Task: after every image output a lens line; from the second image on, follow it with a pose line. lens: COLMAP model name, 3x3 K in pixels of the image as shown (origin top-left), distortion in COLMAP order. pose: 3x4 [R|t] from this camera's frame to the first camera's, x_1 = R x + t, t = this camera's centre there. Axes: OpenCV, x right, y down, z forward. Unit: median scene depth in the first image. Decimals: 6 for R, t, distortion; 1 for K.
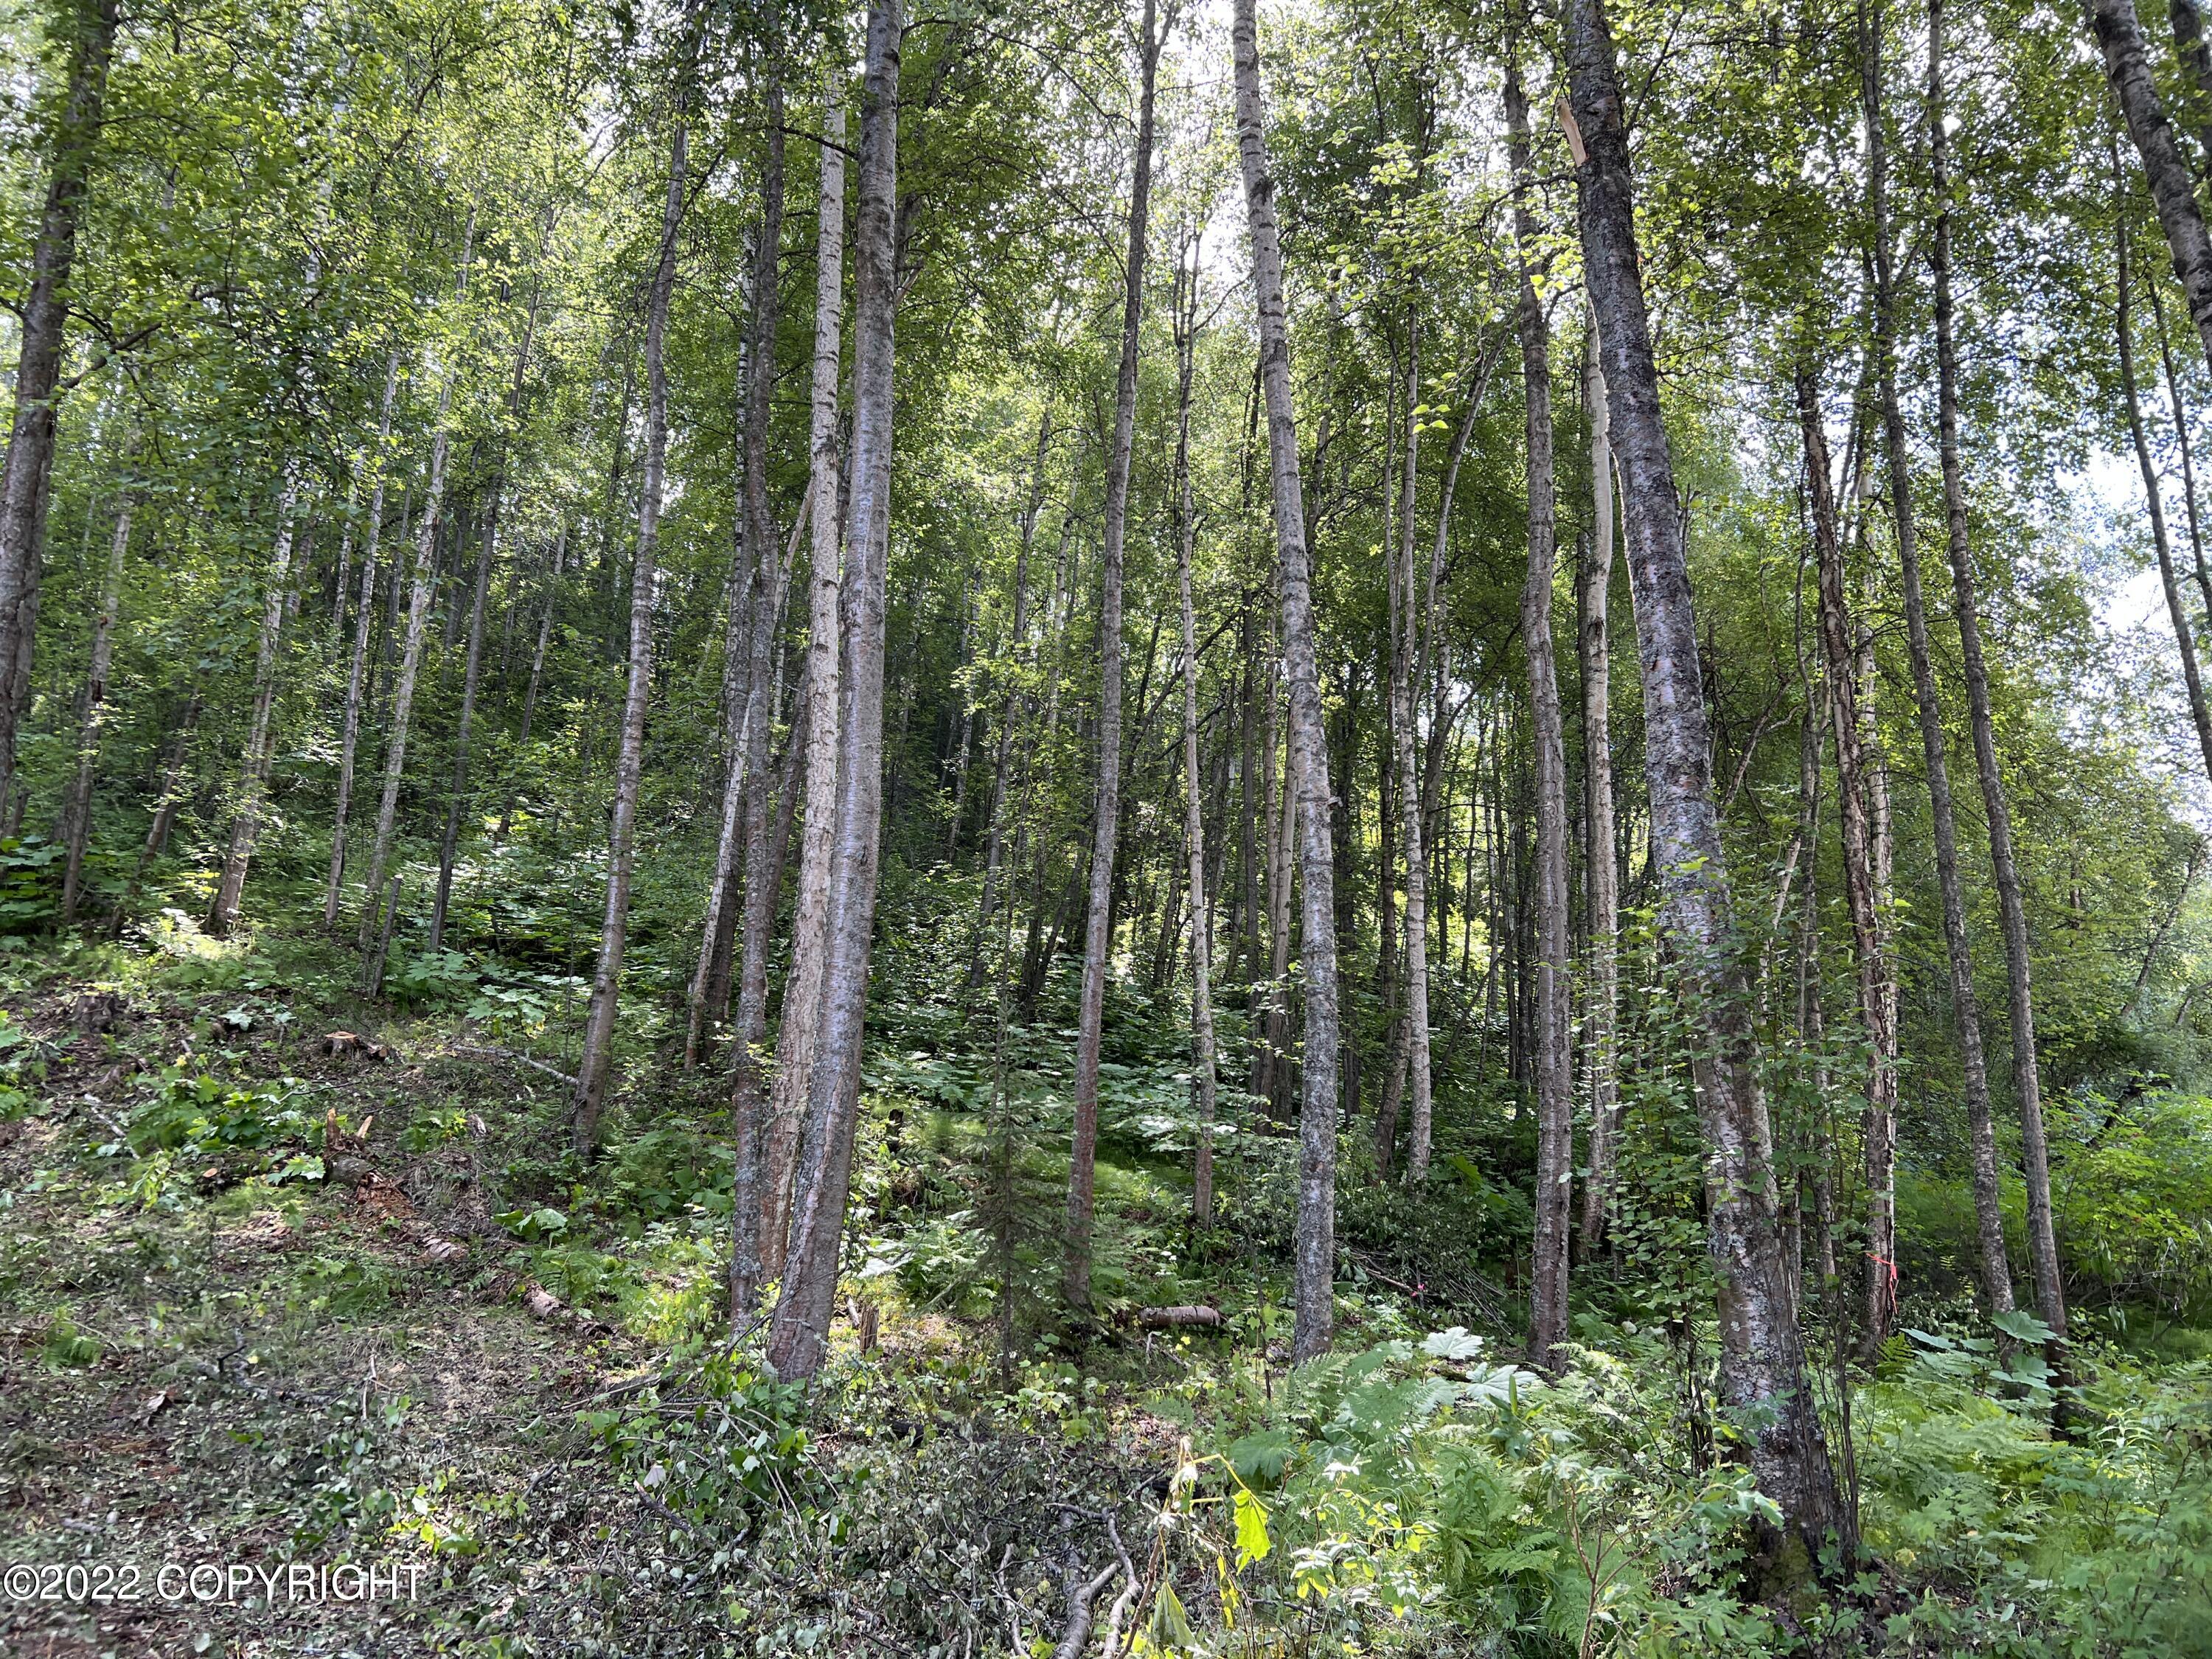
lens RADIAL K [[1665.2, 0, 1106.0], [0, 1665.2, 829.5], [0, 0, 1]] dist [0.002803, 0.001004]
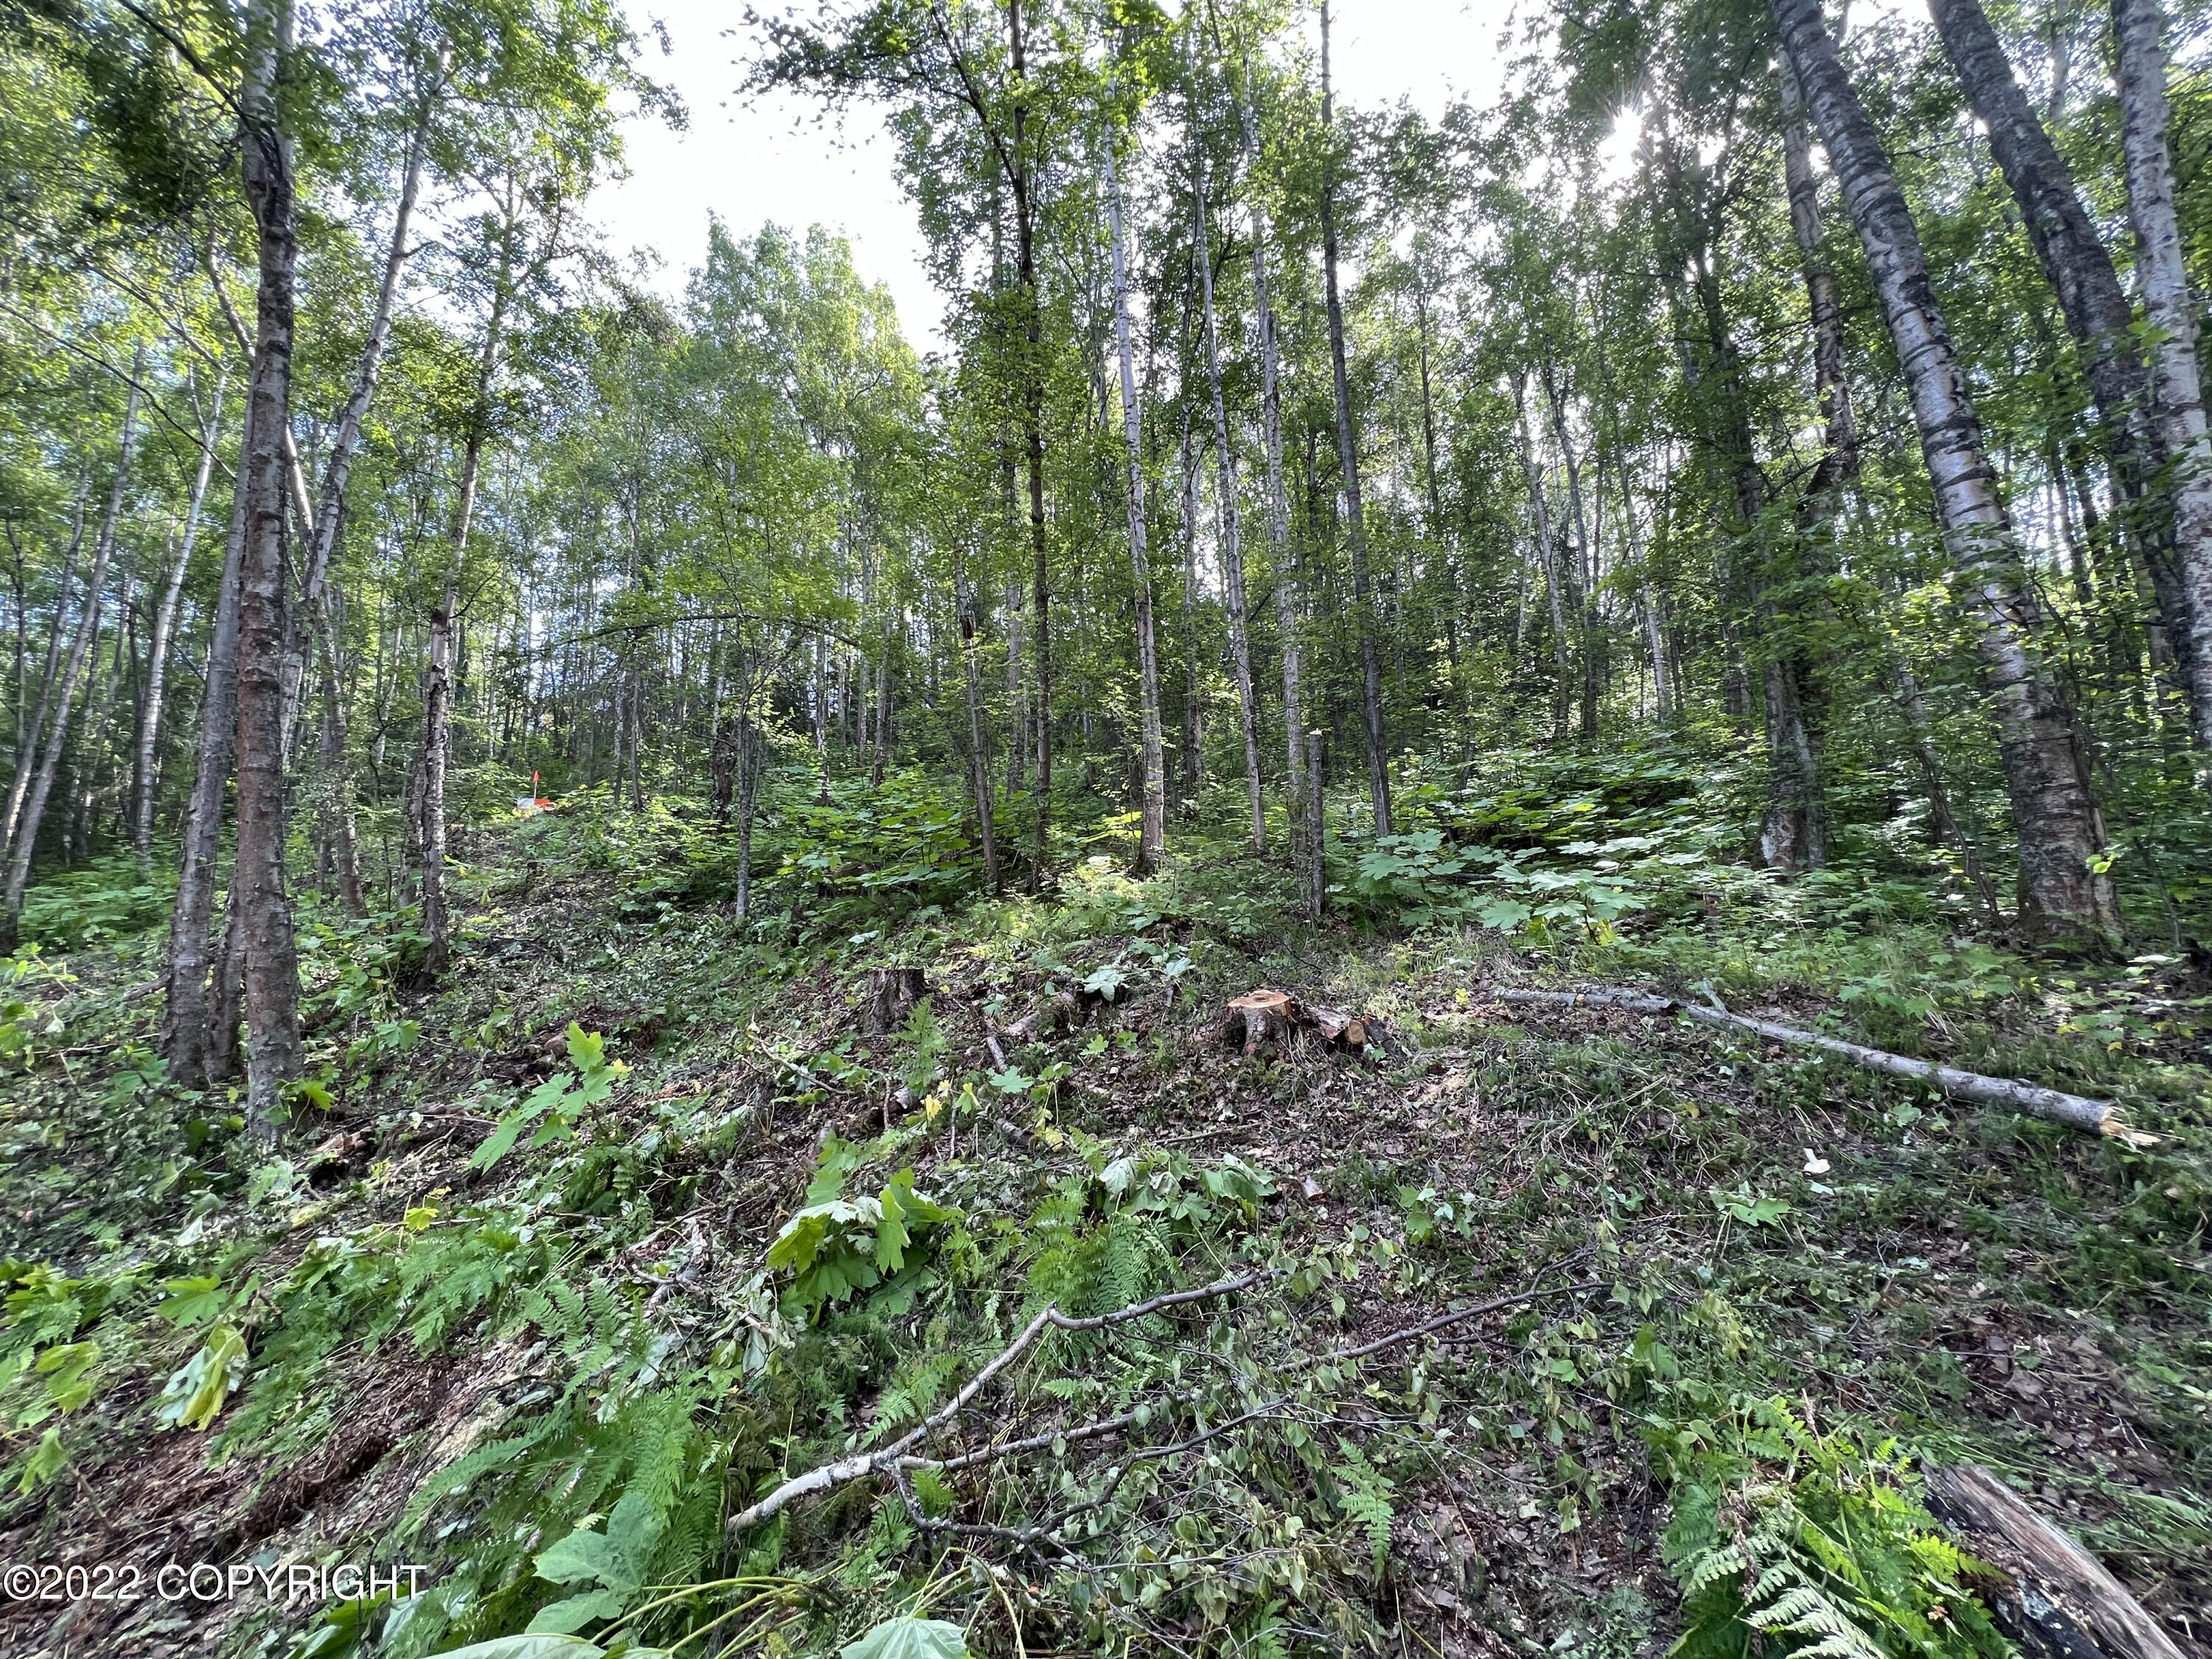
lens RADIAL K [[882.4, 0, 1098.9], [0, 882.4, 828.6], [0, 0, 1]] dist [-0.000736, 0.000306]
pose [[0.776409, -0.199689, -0.597757, -0.320266], [0.197063, 0.977838, -0.070701, 0.081327], [0.598628, -0.062903, 0.798553, 0.739236]]
